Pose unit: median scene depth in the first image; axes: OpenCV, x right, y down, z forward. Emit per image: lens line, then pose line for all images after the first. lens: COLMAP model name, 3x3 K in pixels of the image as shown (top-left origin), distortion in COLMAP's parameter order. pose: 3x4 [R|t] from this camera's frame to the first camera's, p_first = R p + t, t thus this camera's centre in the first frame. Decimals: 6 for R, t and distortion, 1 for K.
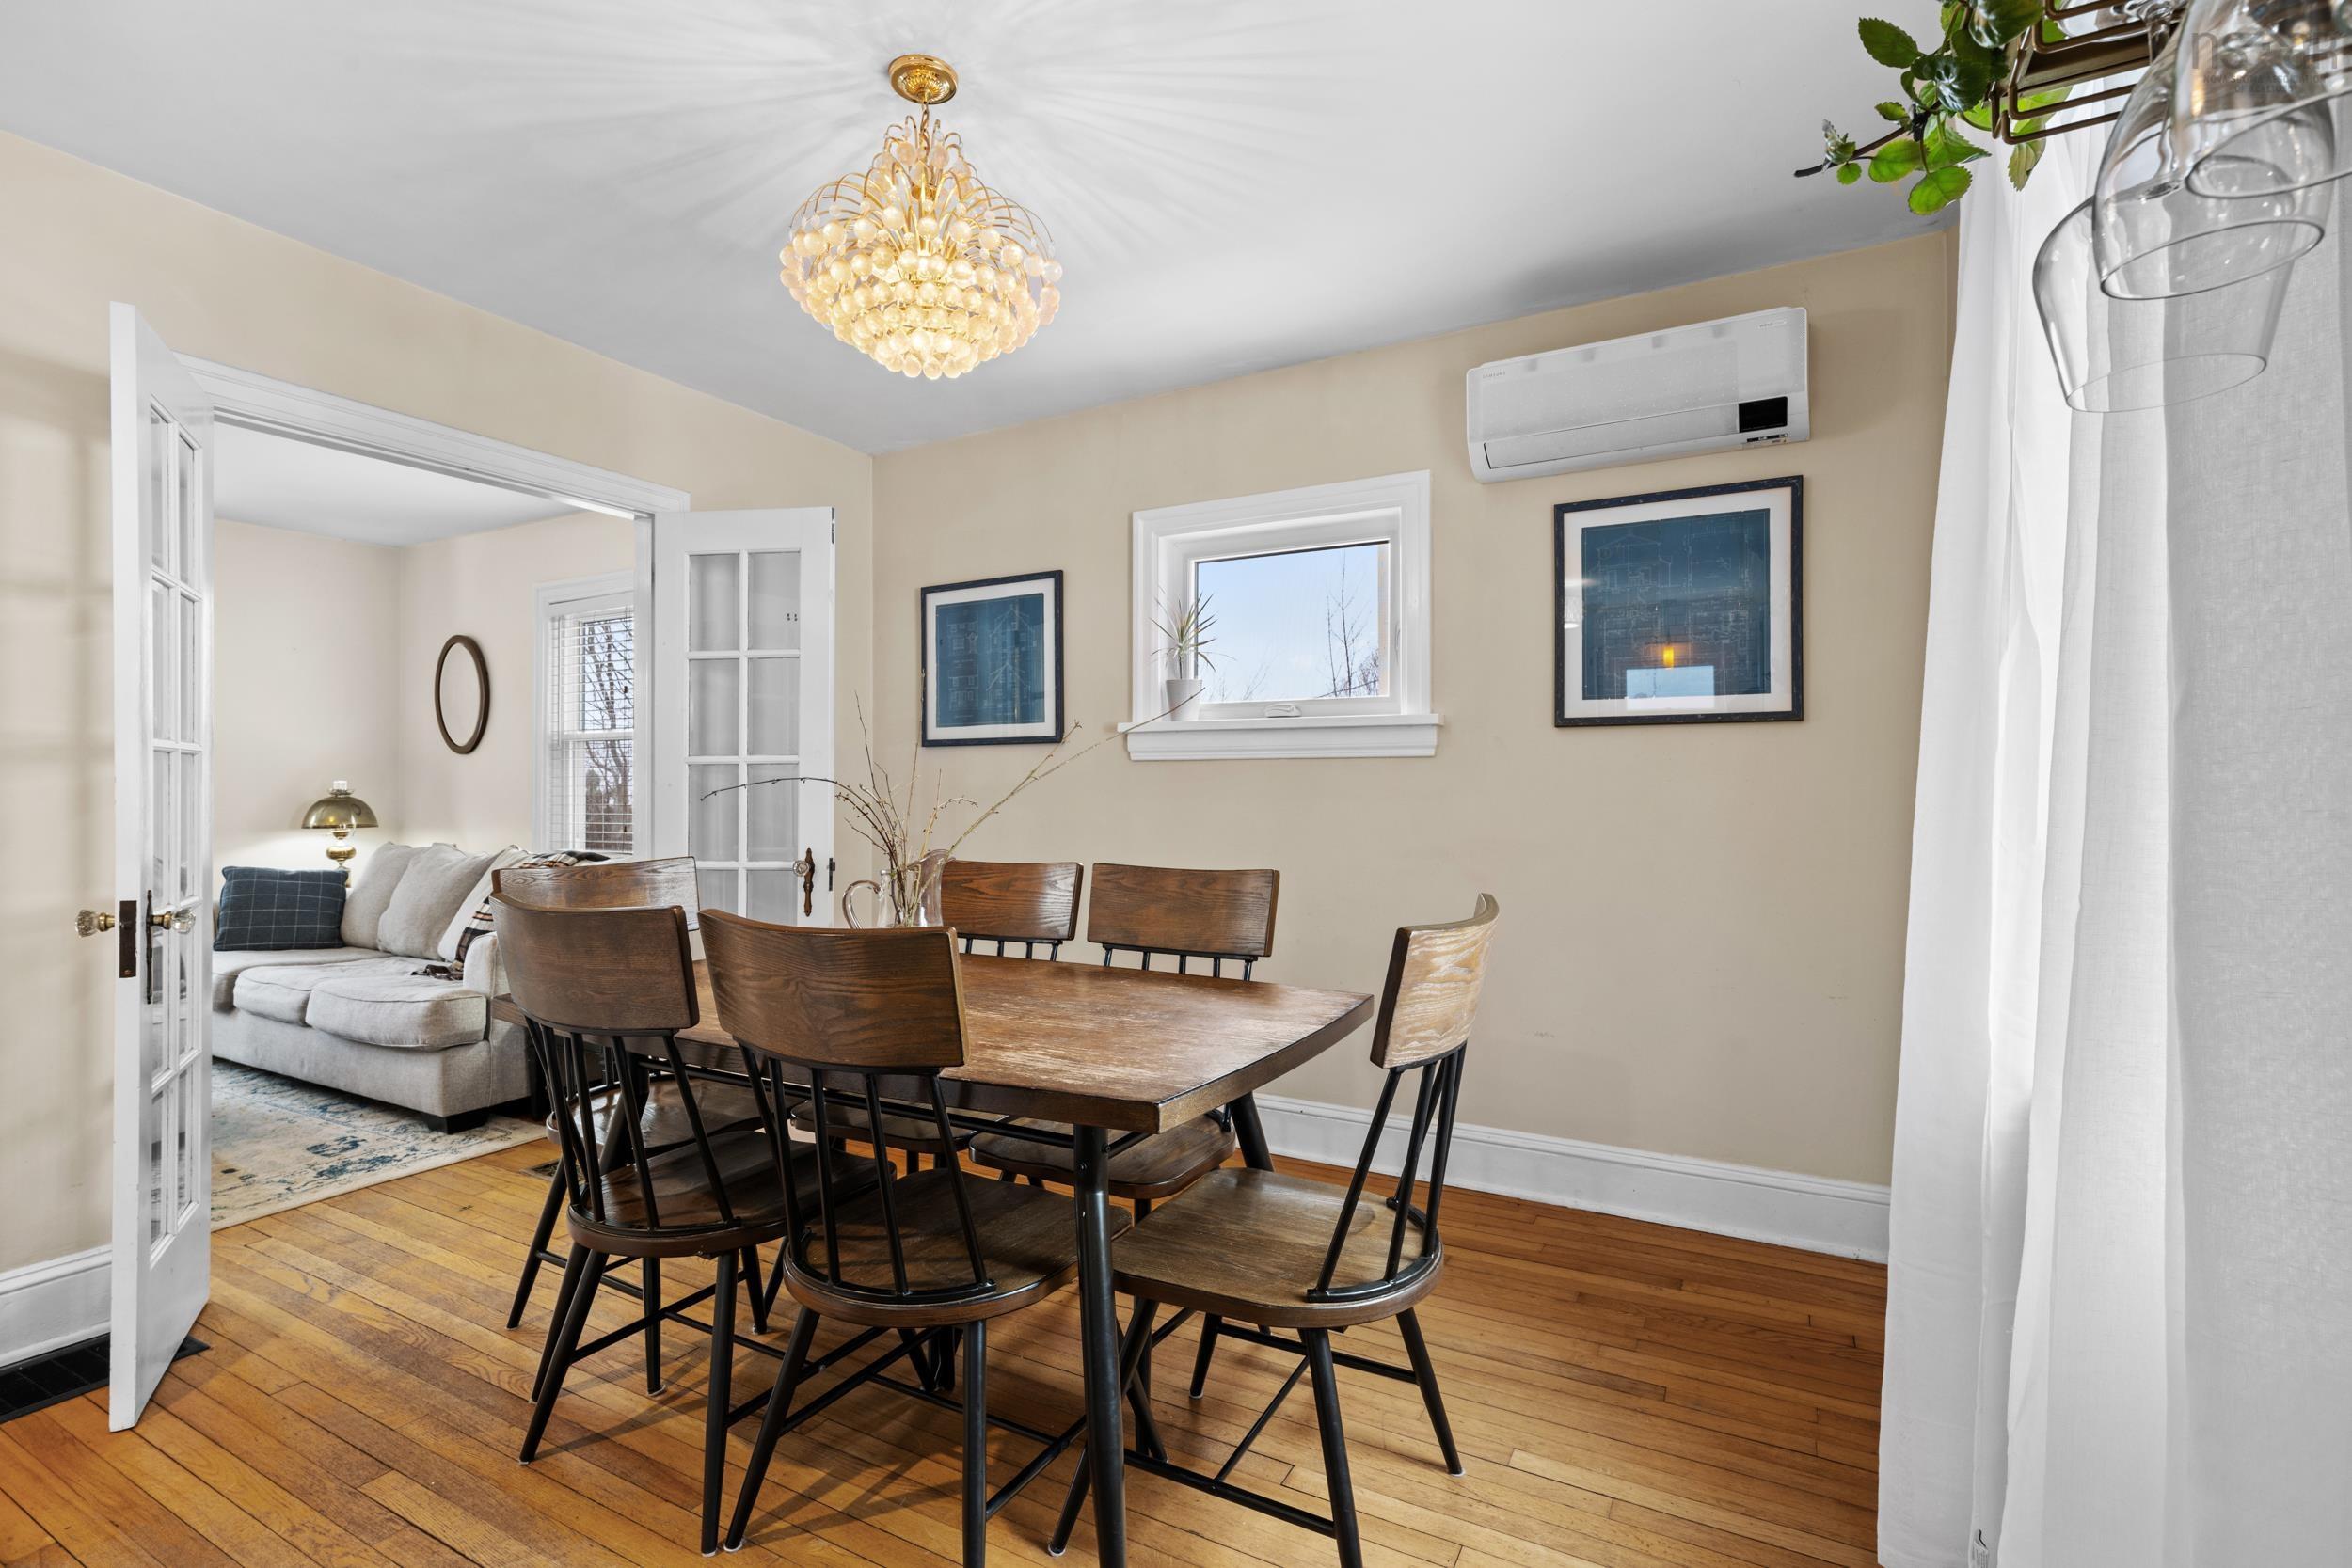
lens RADIAL K [[1069.7, 0, 1162.0], [0, 1069.7, 780.5], [0, 0, 1]] dist [0.001898, -0.000830]
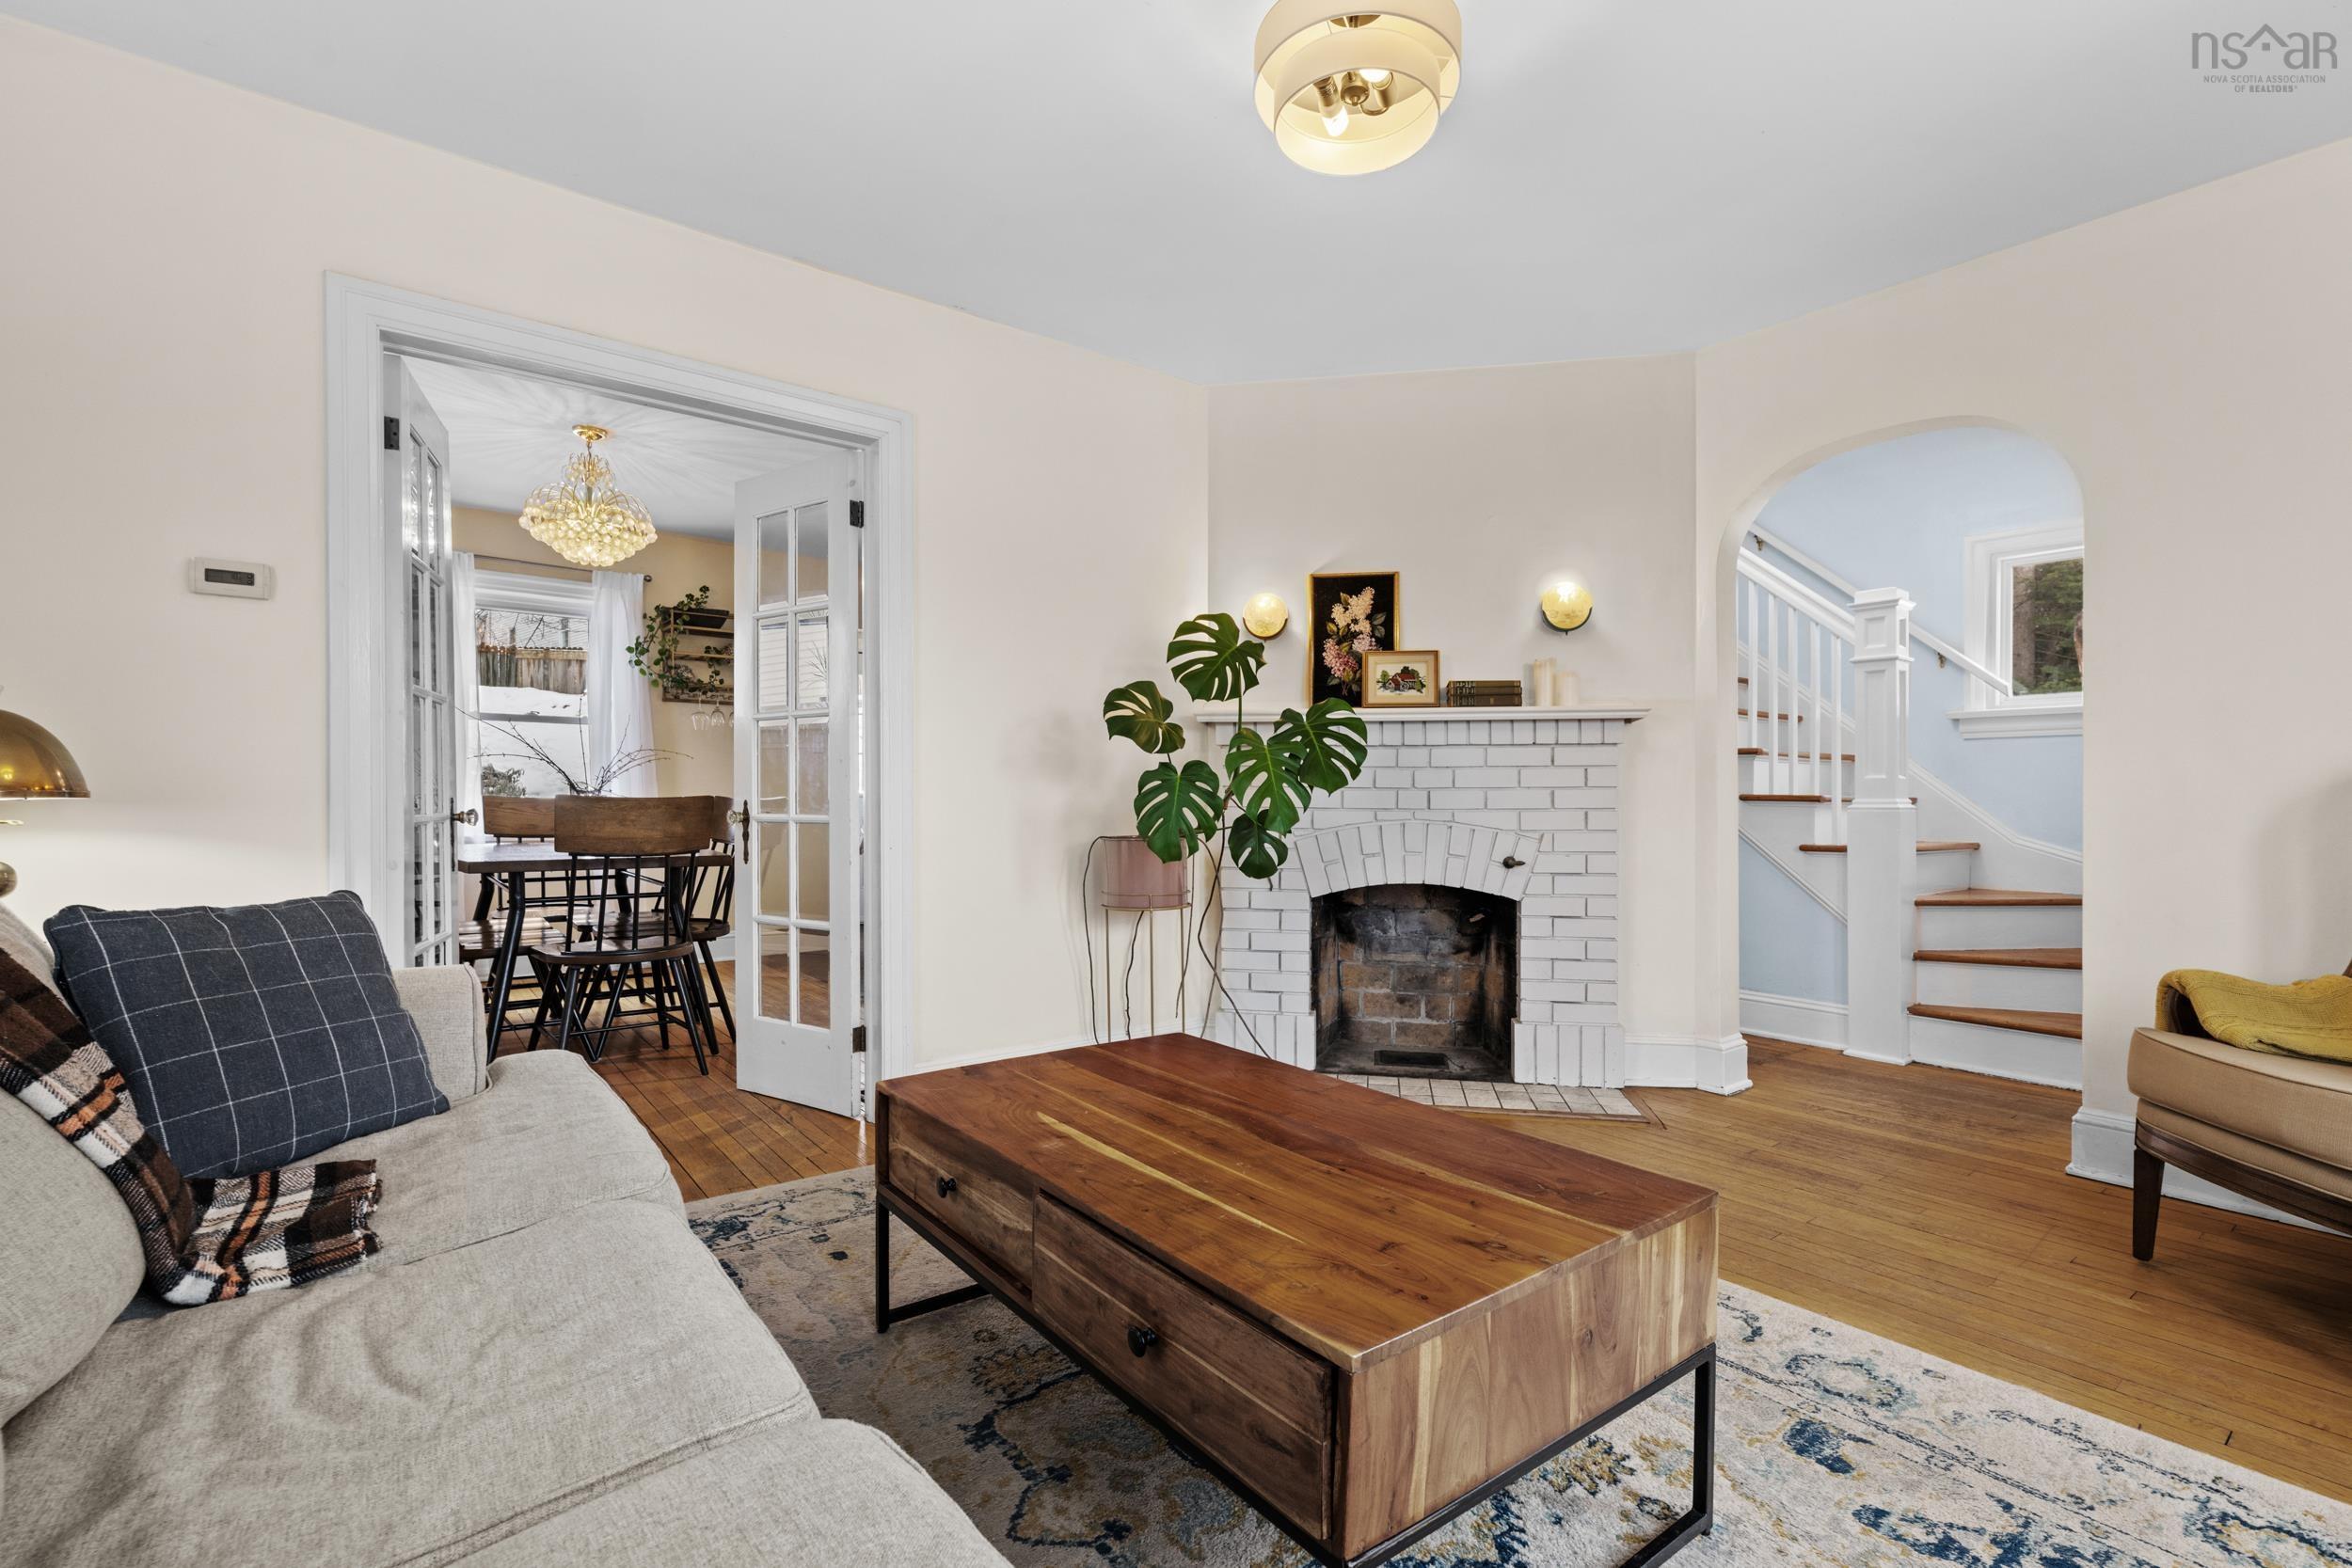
lens RADIAL K [[1069.7, 0, 1178.1], [0, 1069.7, 827.4], [0, 0, 1]] dist [0.001898, -0.000830]
pose [[-0.915394, -0.012171, 0.402374, -1.884188], [-0.006267, 0.999853, 0.015986, 0.093989], [-0.402510, 0.012112, -0.915336, 2.155890]]
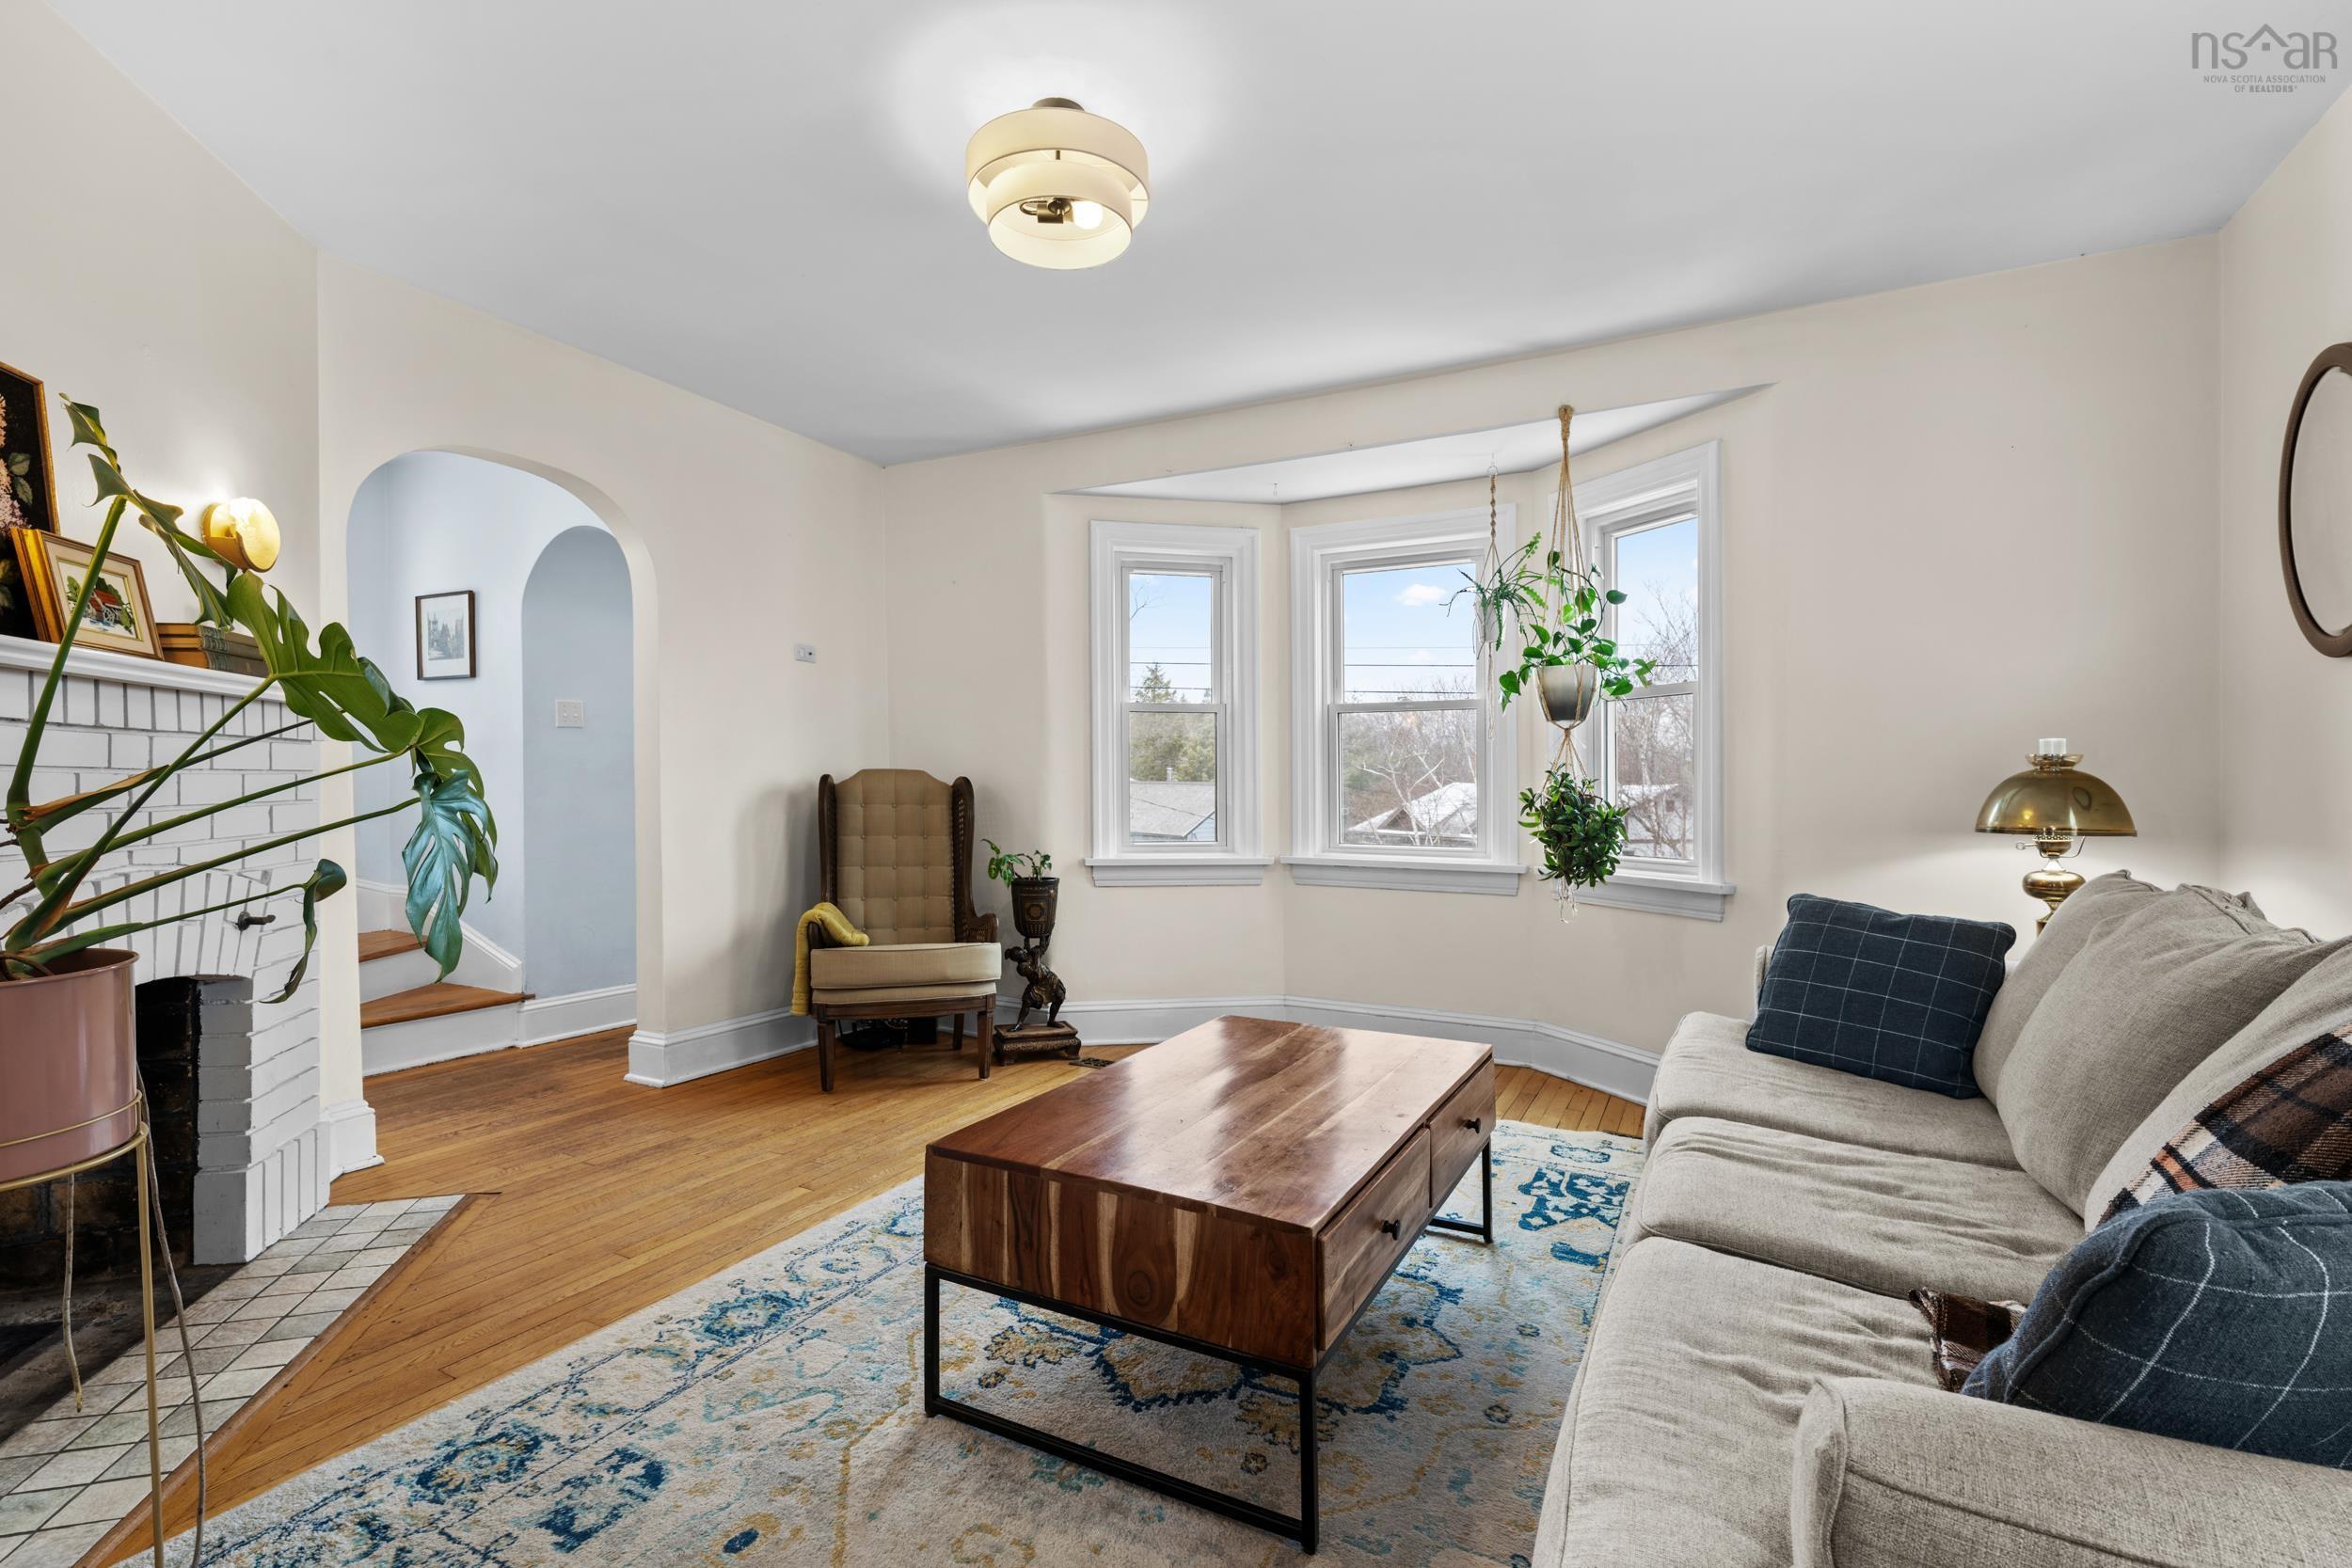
lens RADIAL K [[1069.7, 0, 1179.7], [0, 1069.7, 770.6], [0, 0, 1]] dist [0.001898, -0.000830]
pose [[0.023873, -0.009855, -0.999666, -0.674566], [0.006458, 0.999932, -0.009703, 0.041058], [0.999694, -0.006225, 0.023935, 1.384961]]
